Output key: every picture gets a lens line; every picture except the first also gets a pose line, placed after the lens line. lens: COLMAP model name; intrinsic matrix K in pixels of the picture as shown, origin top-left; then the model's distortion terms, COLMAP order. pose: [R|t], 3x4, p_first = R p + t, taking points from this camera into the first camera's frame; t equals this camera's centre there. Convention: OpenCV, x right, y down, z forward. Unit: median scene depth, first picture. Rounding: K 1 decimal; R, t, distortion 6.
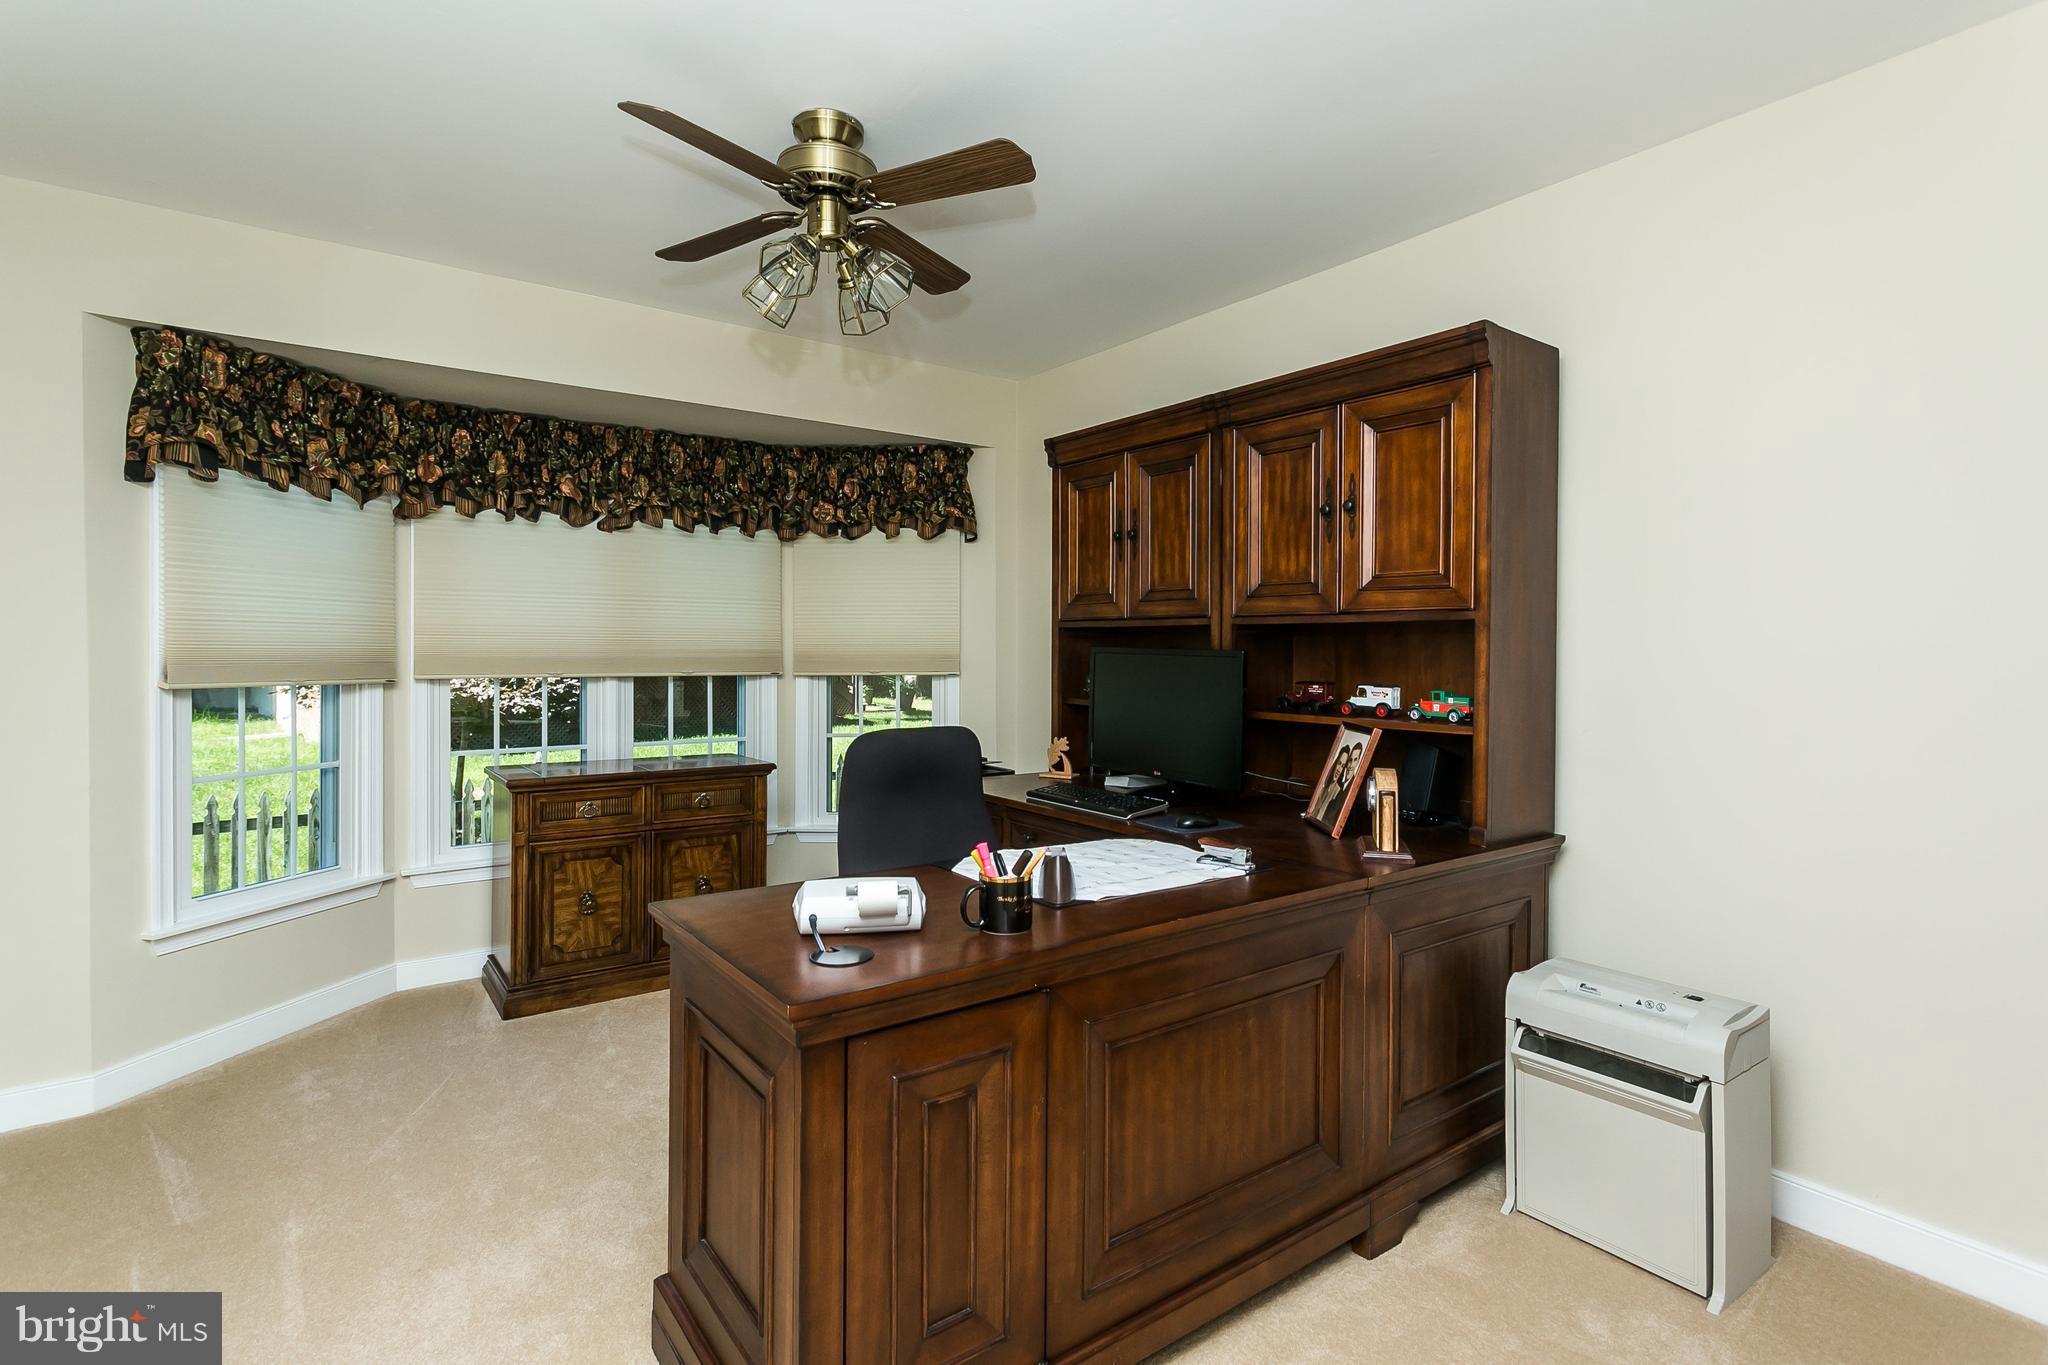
lens RADIAL K [[804.6, 0, 1023.5], [0, 804.6, 642.0], [0, 0, 1]] dist [0.000836, 0.000142]
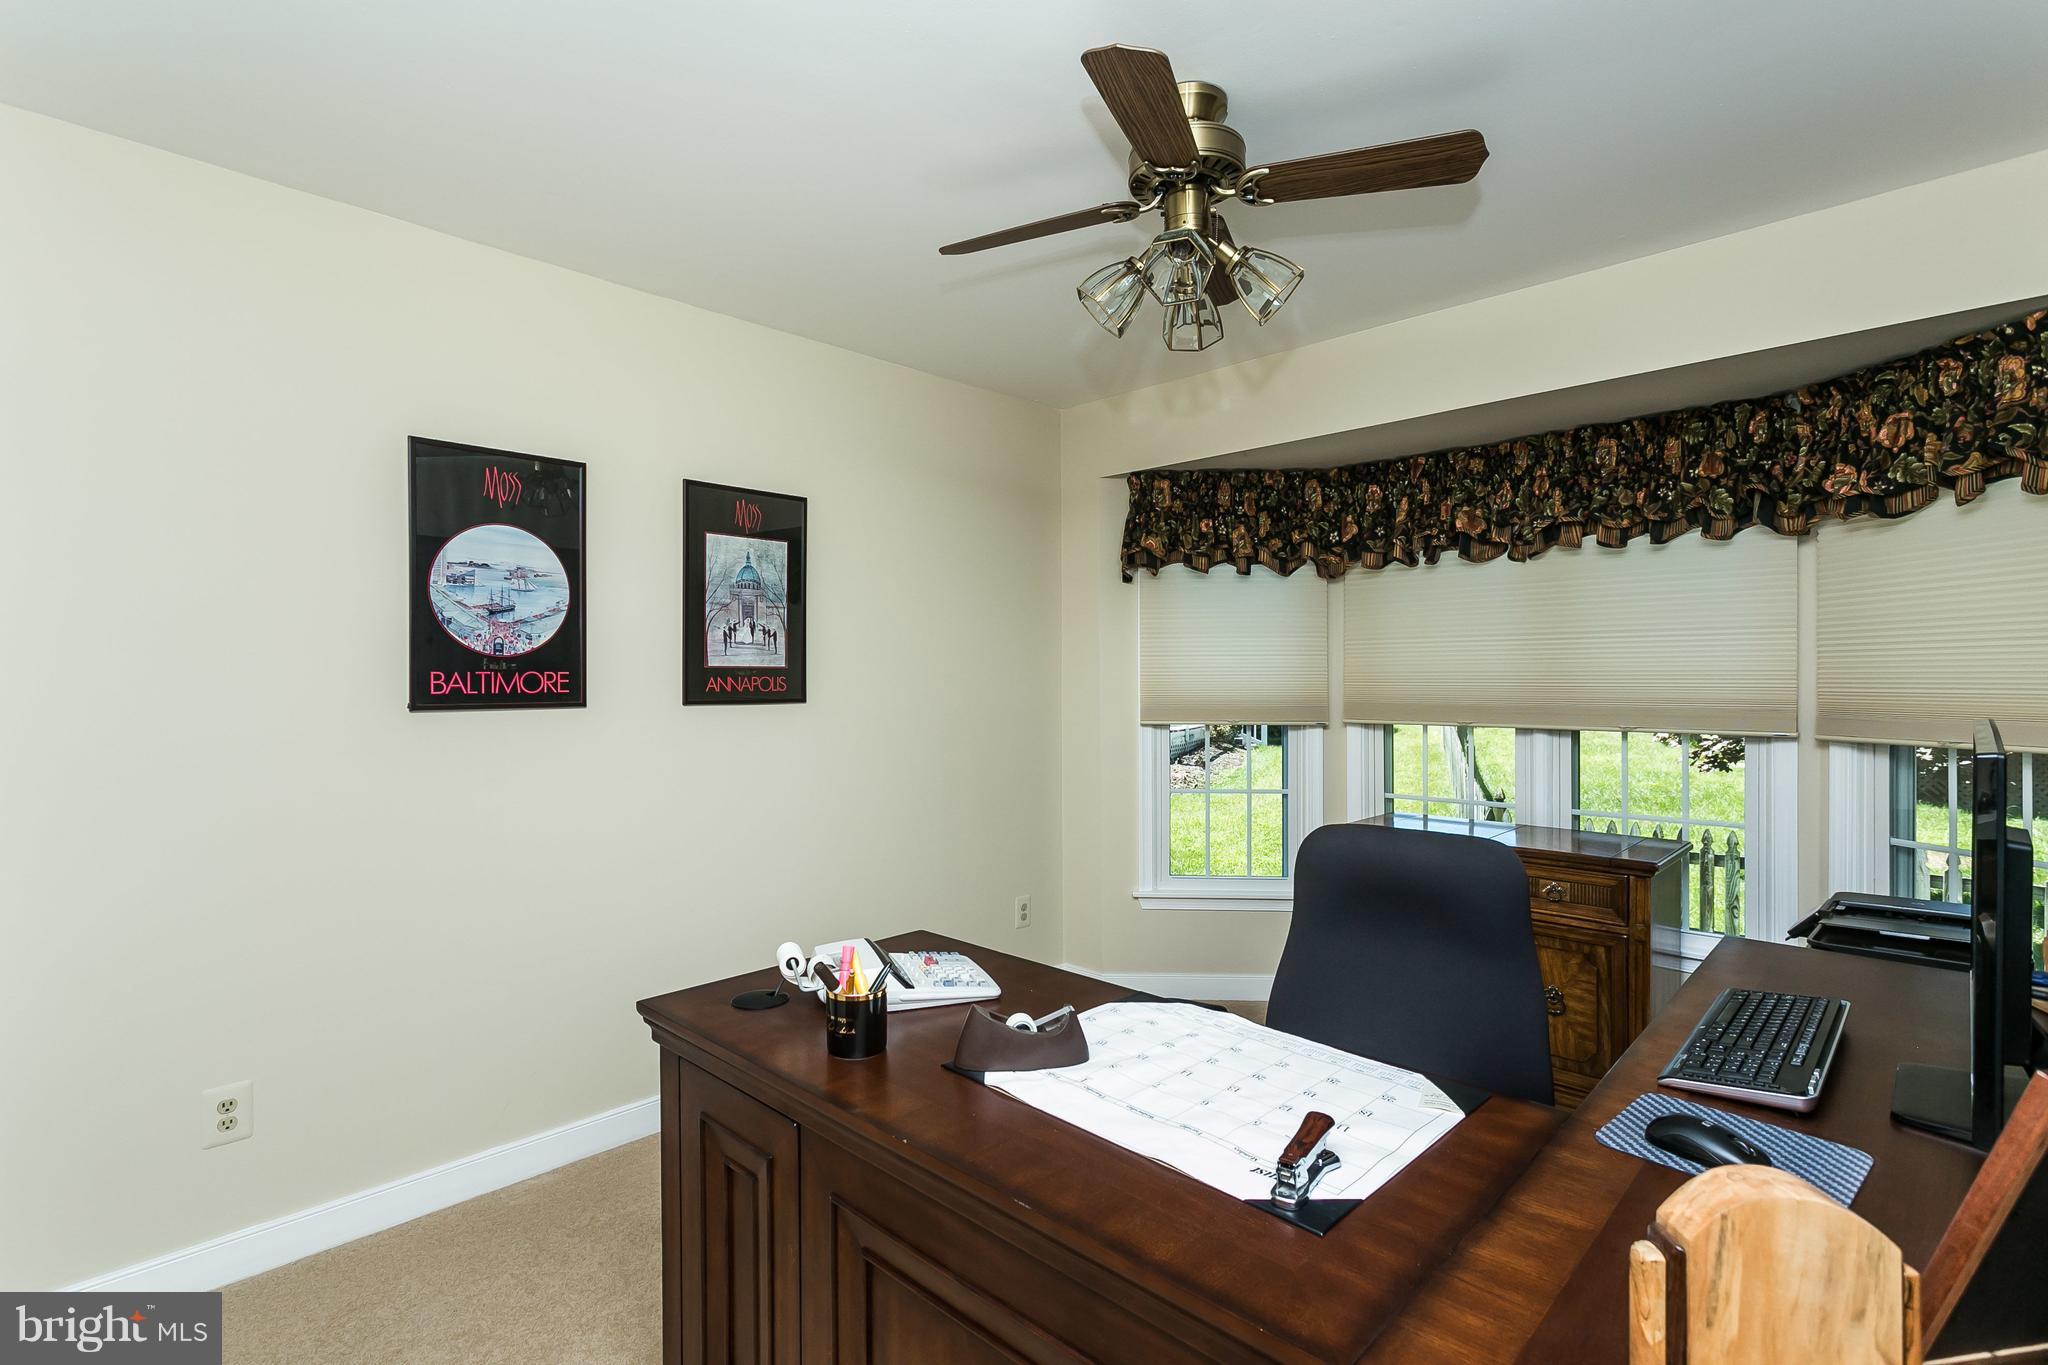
lens RADIAL K [[967.2, 0, 1024.0], [0, 967.2, 682.5], [0, 0, 1]] dist [0.000387, -0.000043]
pose [[0.254862, -0.010838, -0.966917, 0.372632], [-0.001239, 0.999933, -0.011534, 0.003743], [0.966977, 0.004138, 0.254831, 0.244343]]
